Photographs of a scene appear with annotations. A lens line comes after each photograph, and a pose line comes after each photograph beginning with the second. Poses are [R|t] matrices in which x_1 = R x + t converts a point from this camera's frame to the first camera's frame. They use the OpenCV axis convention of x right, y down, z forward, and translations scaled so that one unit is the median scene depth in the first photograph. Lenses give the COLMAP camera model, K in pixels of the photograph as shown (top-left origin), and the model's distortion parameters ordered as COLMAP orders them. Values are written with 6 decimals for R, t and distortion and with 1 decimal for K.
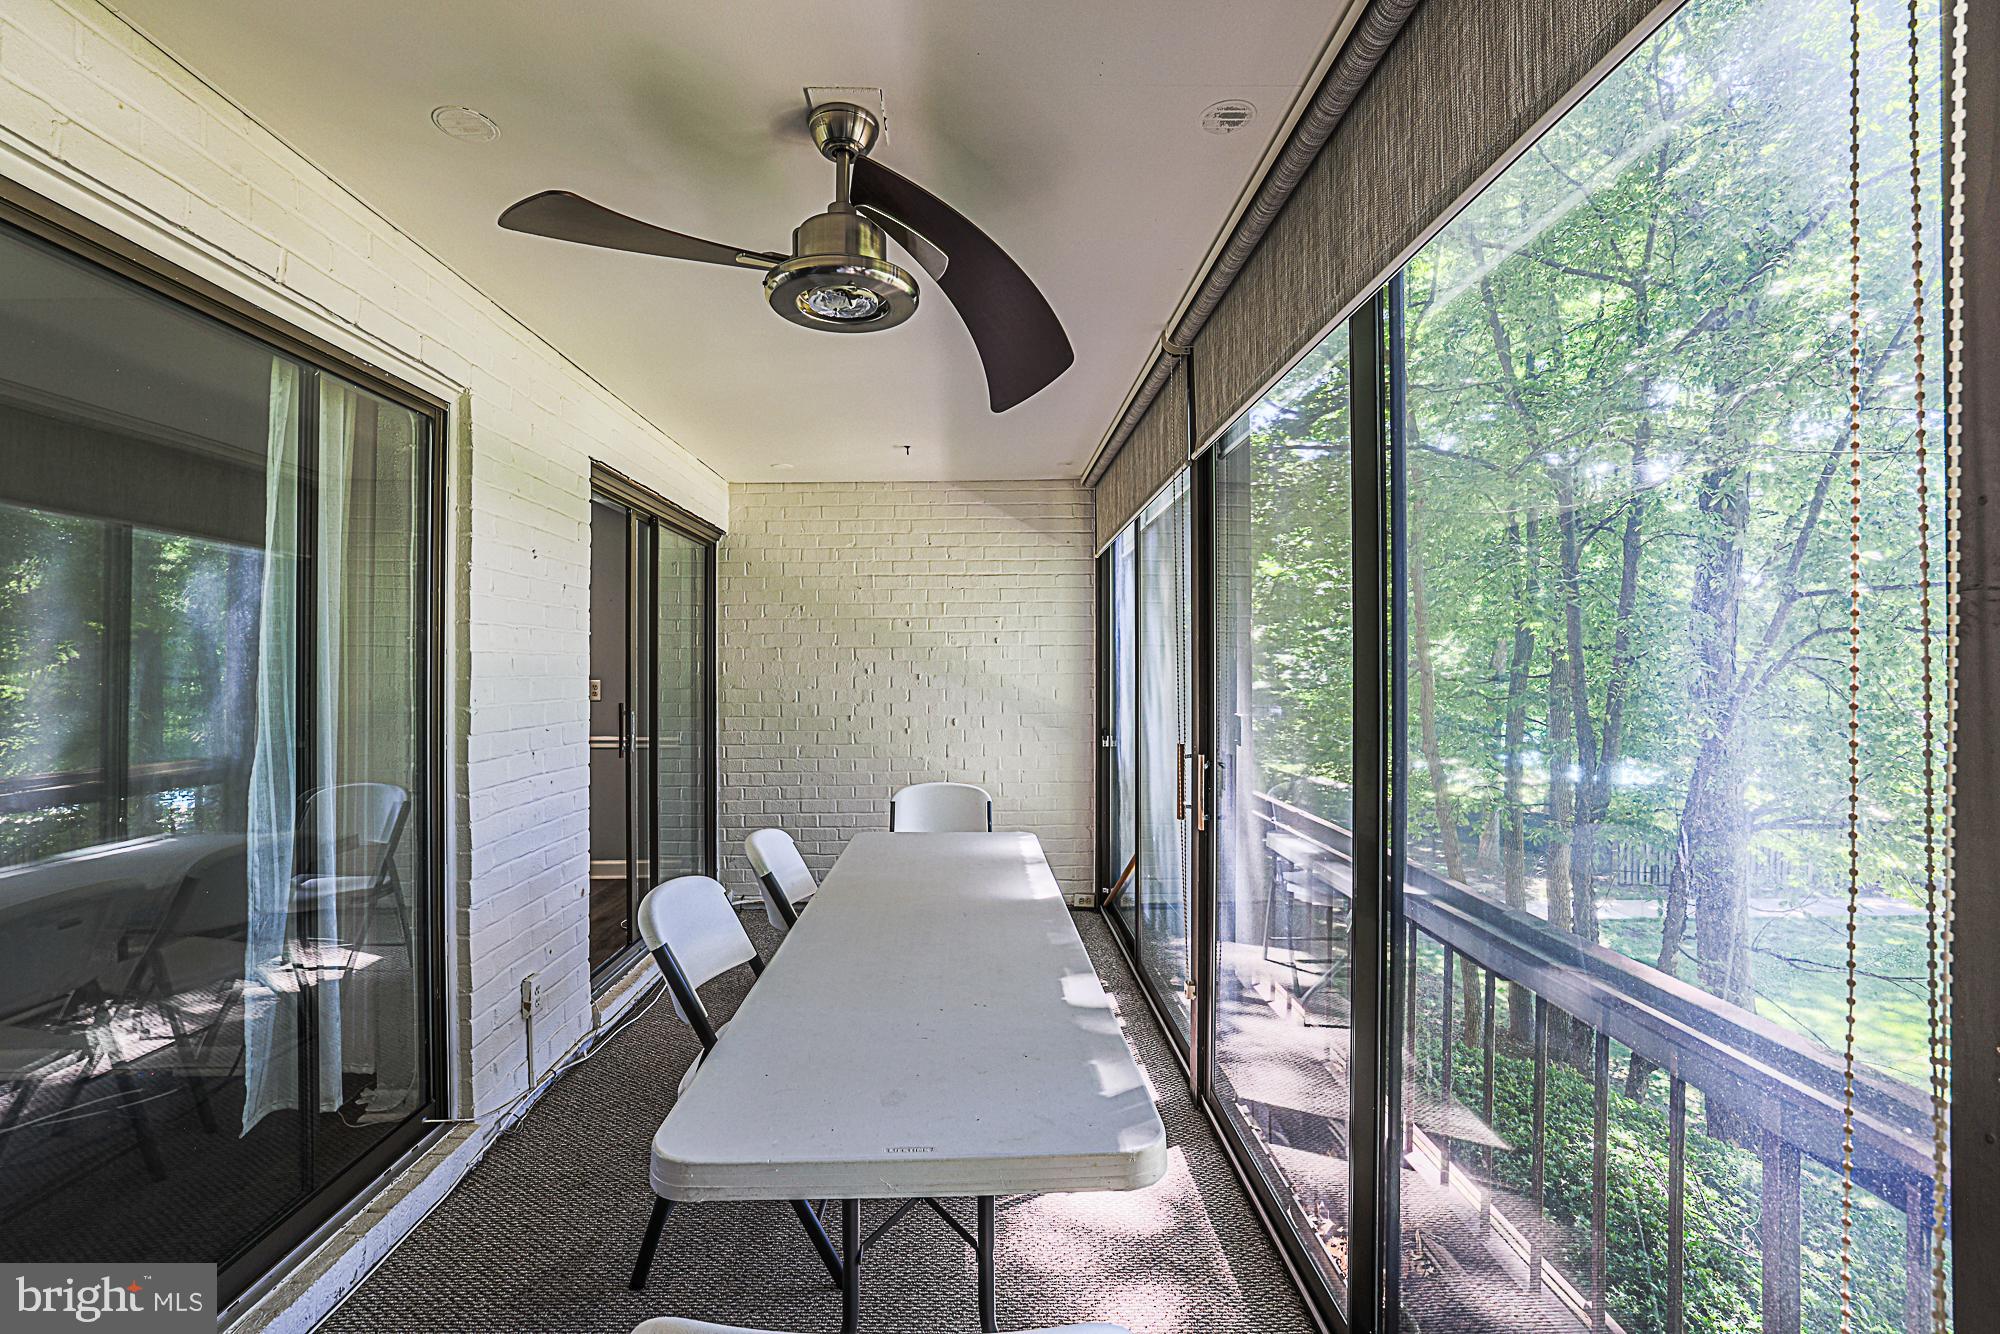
lens RADIAL K [[861.3, 0, 1000.0], [0, 861.3, 667.0], [0, 0, 1]] dist [-0.048631, 0.022287]
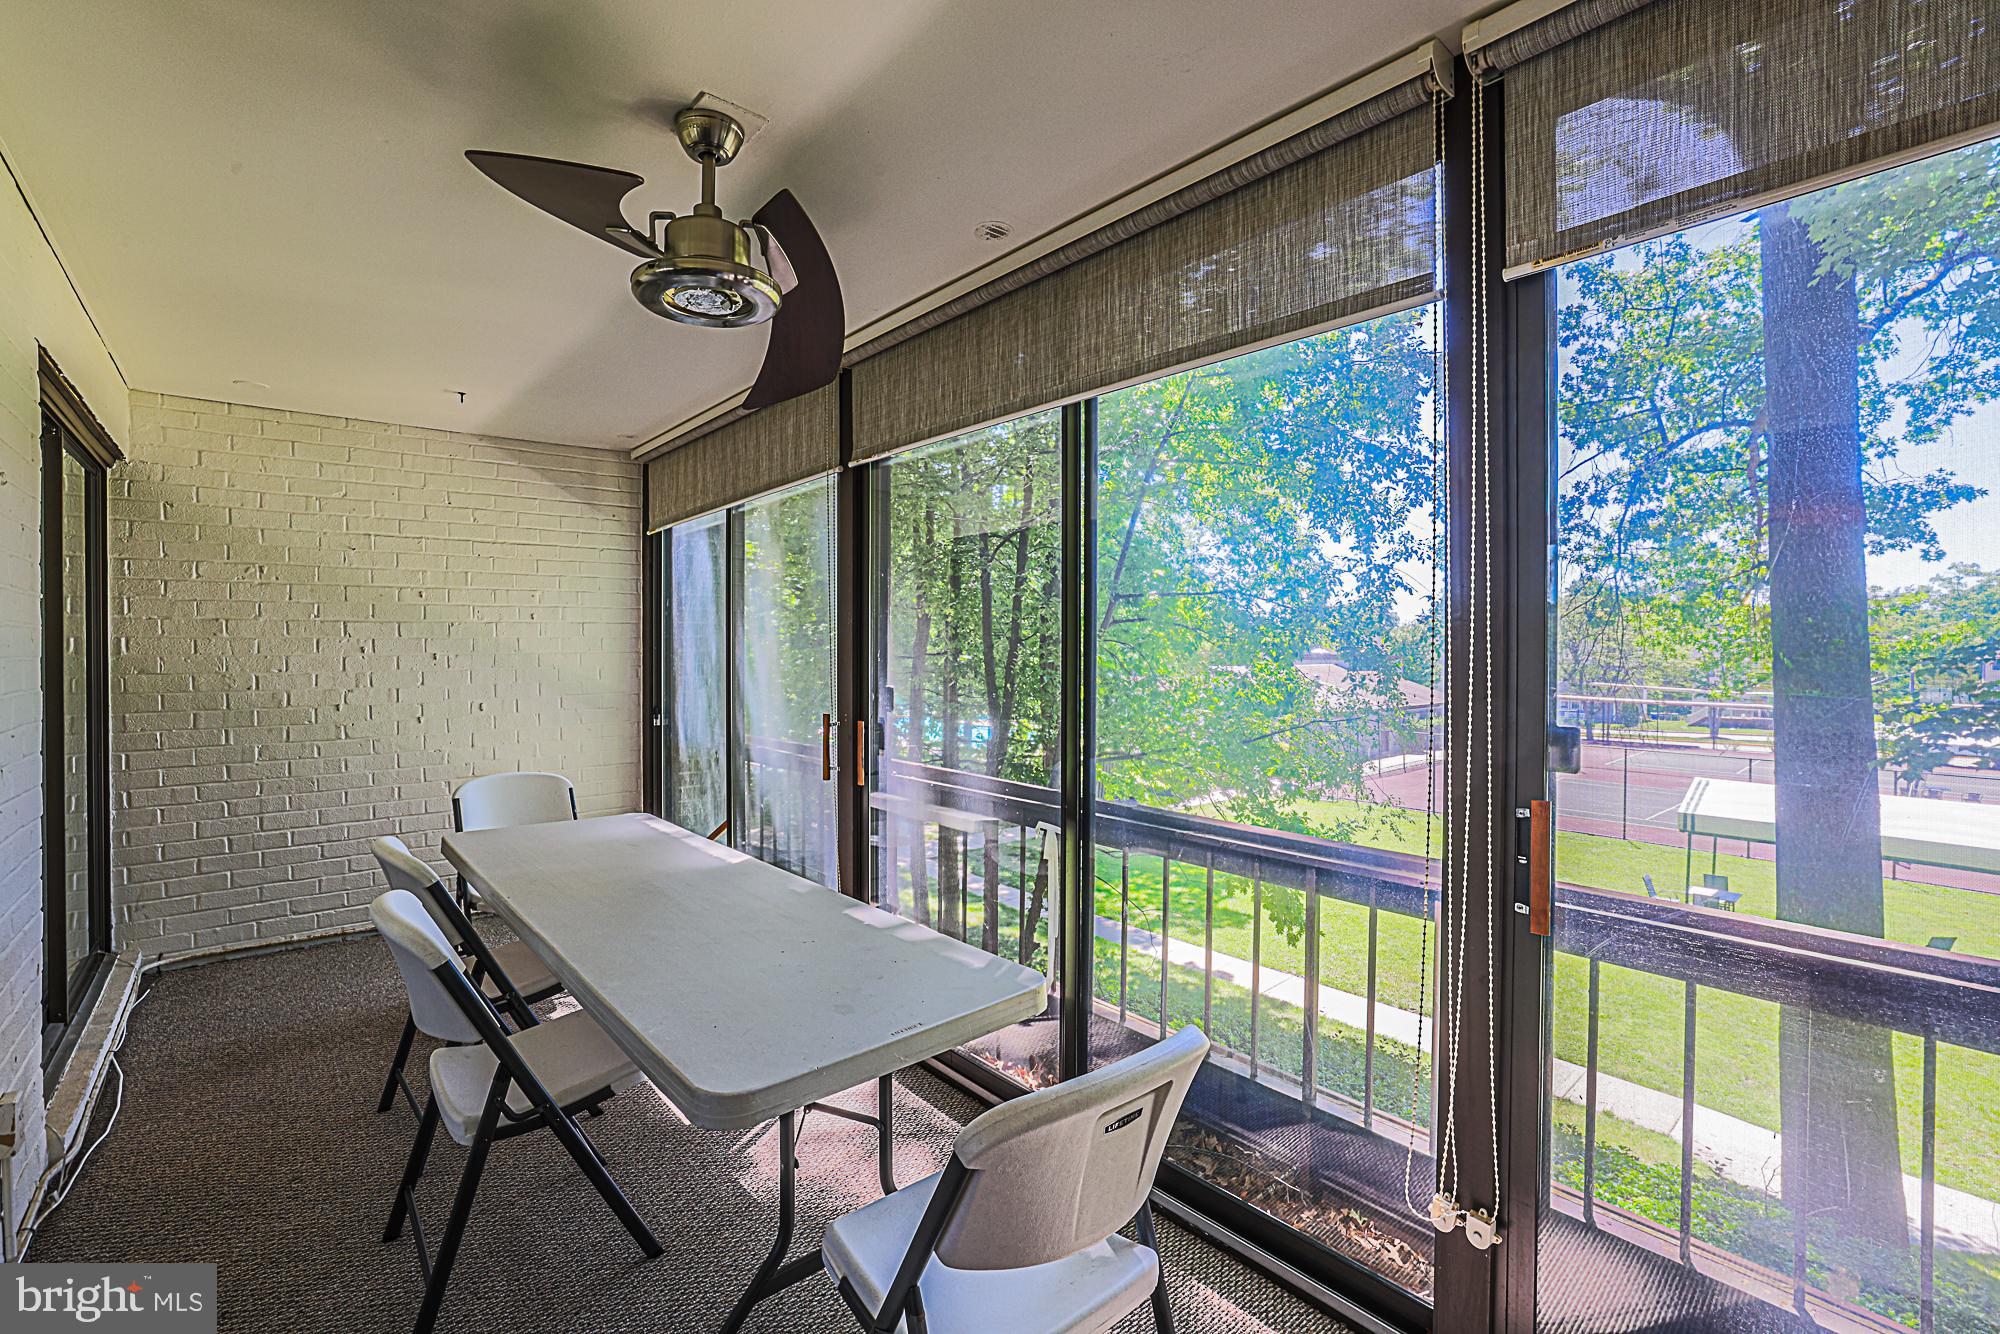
lens RADIAL K [[861.3, 0, 1000.0], [0, 861.3, 667.0], [0, 0, 1]] dist [-0.048631, 0.022287]
pose [[0.773320, -0.012499, 0.633892, -0.198999], [-0.003687, 0.999700, 0.024209, -0.000641], [-0.634005, -0.021058, 0.773042, -0.017120]]
